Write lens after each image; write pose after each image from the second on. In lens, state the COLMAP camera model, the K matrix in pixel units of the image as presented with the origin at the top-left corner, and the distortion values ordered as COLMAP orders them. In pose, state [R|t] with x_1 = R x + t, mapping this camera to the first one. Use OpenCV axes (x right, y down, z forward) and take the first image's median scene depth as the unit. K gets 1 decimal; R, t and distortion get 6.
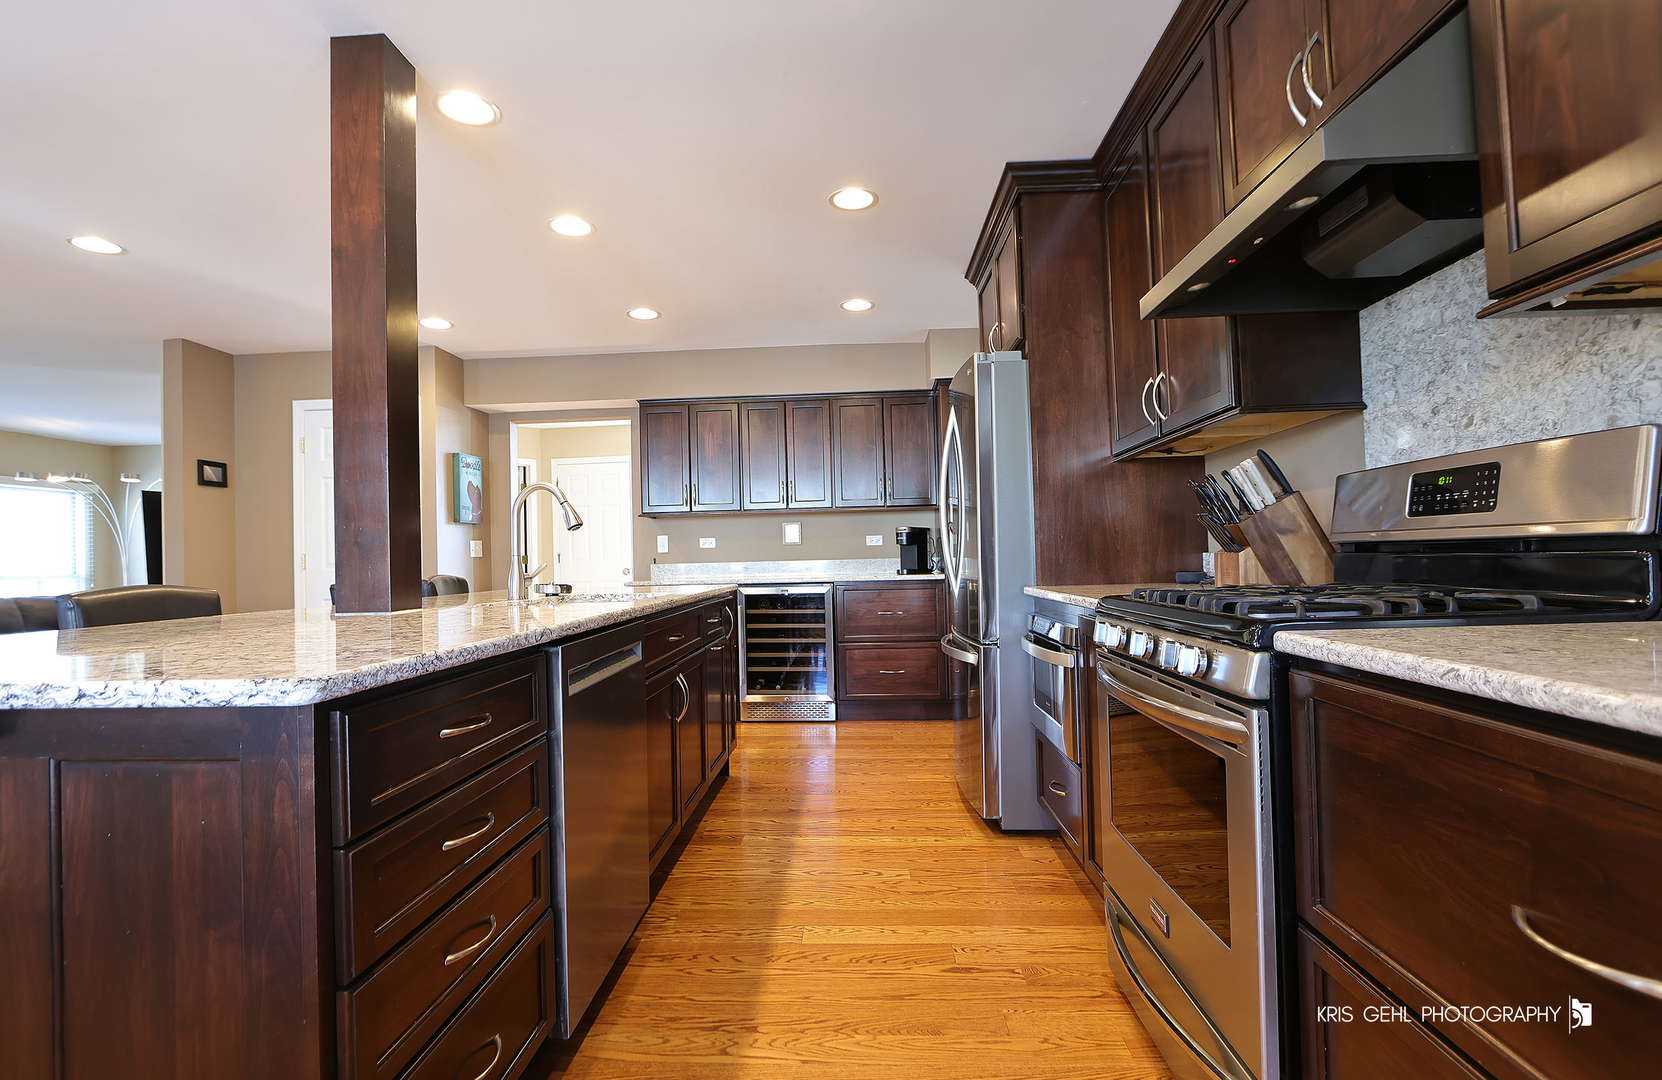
lens RADIAL K [[783.9, 0, 831.0], [0, 783.9, 540.0], [0, 0, 1]] dist [0.000351, 0.000431]
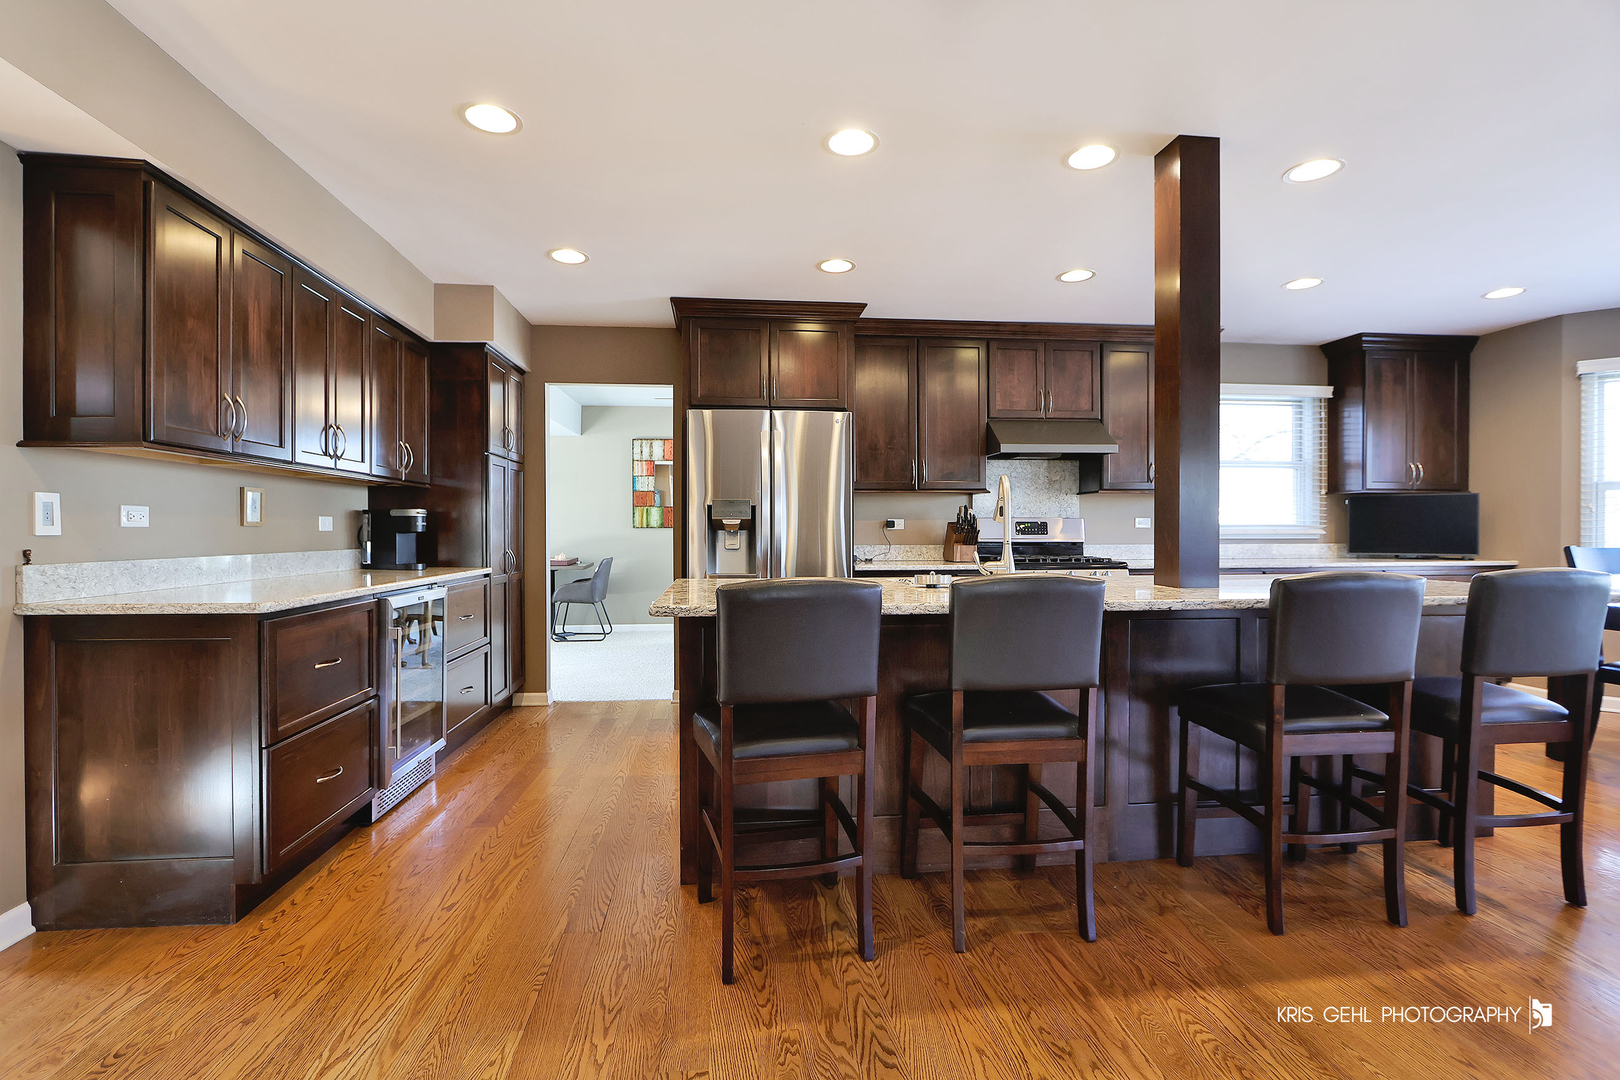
lens RADIAL K [[745.8, 0, 808.6], [0, 745.8, 519.0], [0, 0, 1]] dist [-0.003308, -0.000544]
pose [[-0.142795, 0.037680, 0.989035, -1.274195], [-0.021664, 0.998917, -0.041184, 0.028807], [-0.989515, -0.027307, -0.141824, 1.336169]]
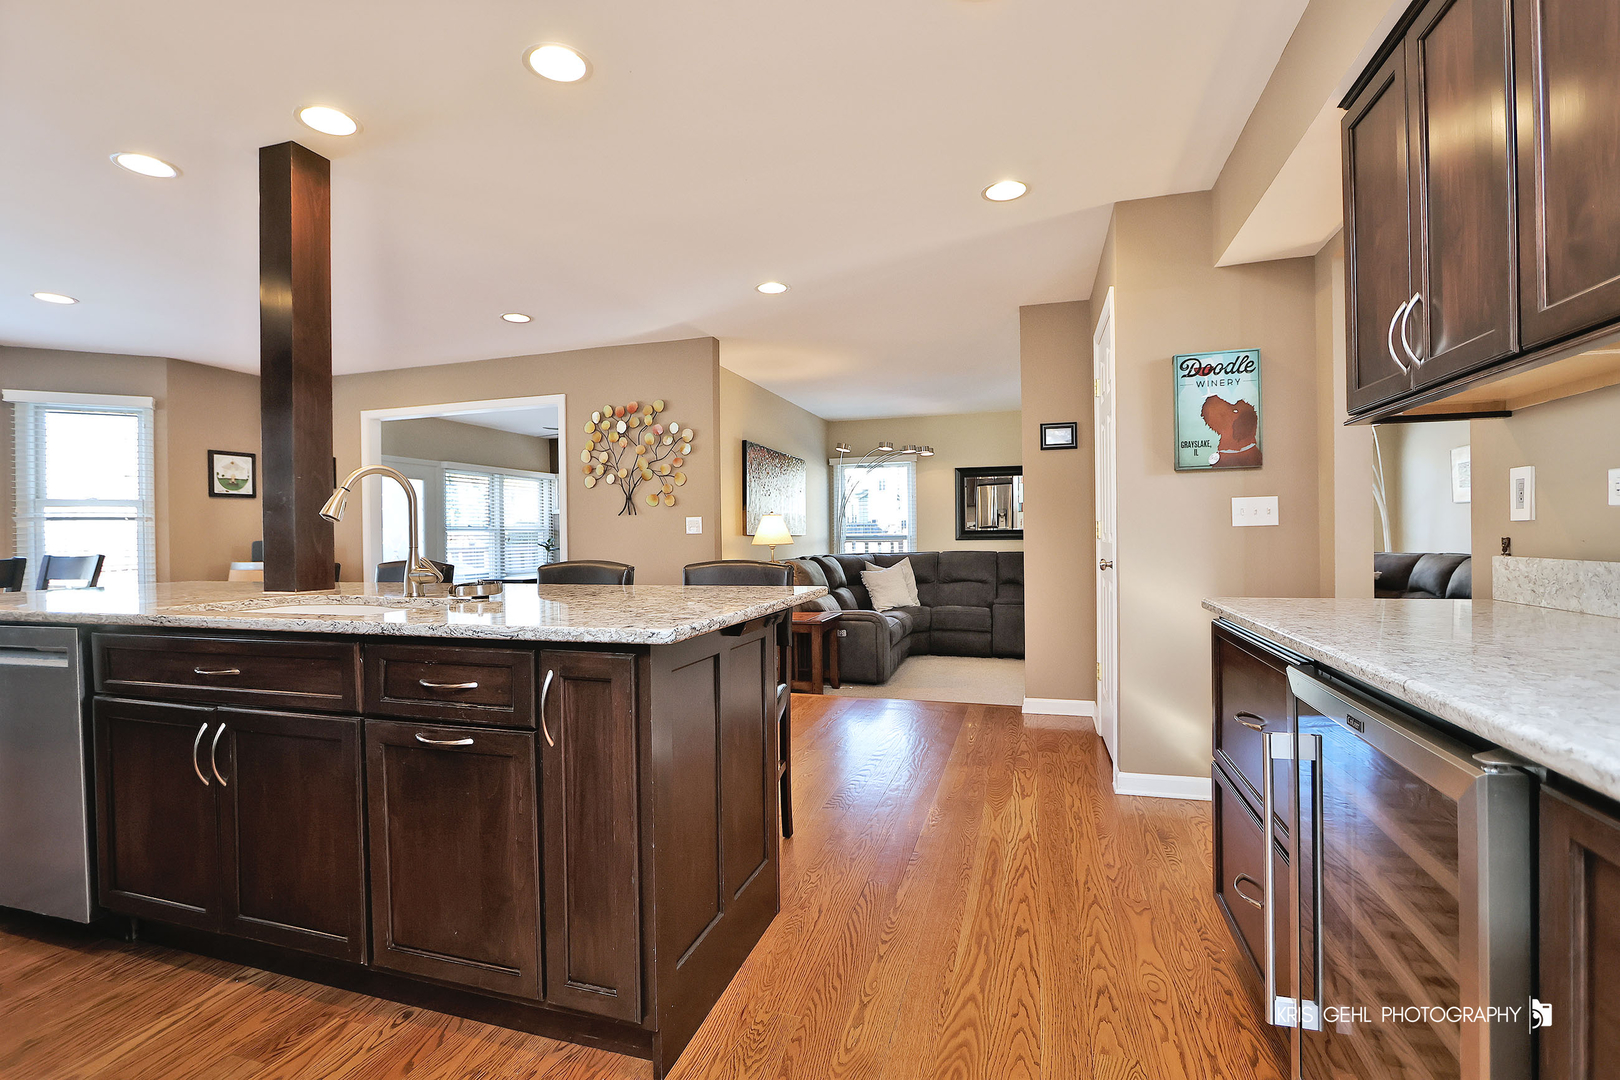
lens RADIAL K [[741.8, 0, 800.7], [0, 741.8, 541.4], [0, 0, 1]] dist [-0.003571, -0.000541]
pose [[-0.268266, 0.039440, -0.962537, 0.292743], [0.045628, 0.998560, 0.028199, 0.005557], [0.962264, -0.036353, -0.269680, 1.587967]]
